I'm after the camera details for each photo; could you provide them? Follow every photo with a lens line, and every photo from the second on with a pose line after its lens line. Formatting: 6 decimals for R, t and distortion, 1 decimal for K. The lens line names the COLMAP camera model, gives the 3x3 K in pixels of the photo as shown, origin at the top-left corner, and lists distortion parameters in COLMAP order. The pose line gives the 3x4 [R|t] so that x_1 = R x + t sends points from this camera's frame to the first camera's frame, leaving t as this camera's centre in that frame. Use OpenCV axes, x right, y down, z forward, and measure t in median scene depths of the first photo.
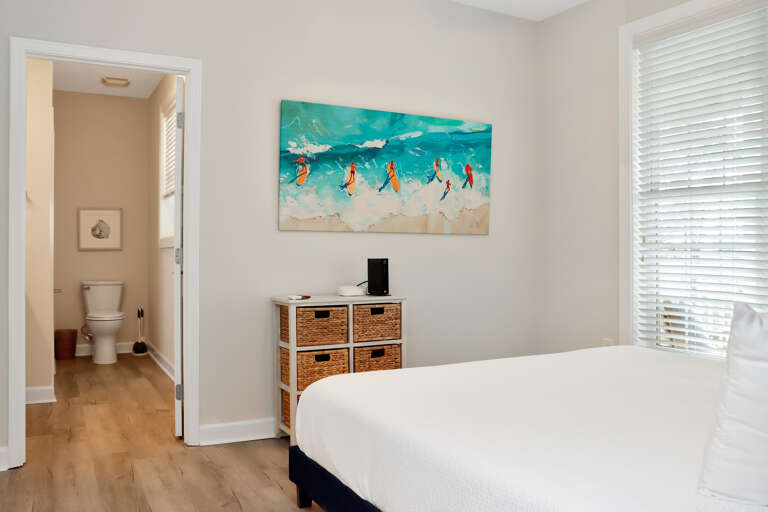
lens RADIAL K [[648.8, 0, 384.4], [0, 648.8, 255.0], [0, 0, 1]] dist [0.116867, -0.007911]
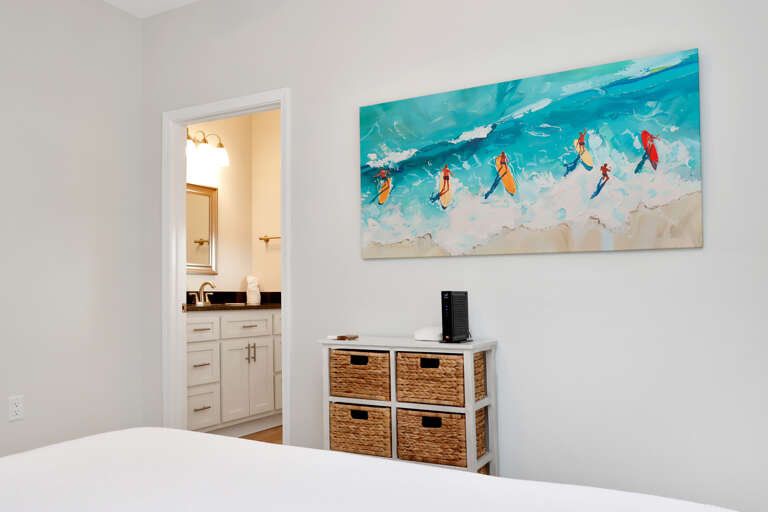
lens RADIAL K [[648.8, 0, 389.7], [0, 648.8, 280.5], [0, 0, 1]] dist [0.116867, -0.007911]
pose [[0.560341, -0.025743, -0.827862, 0.539647], [0.000284, 0.999523, -0.030888, 0.015734], [0.828262, 0.017073, 0.560081, 0.523709]]
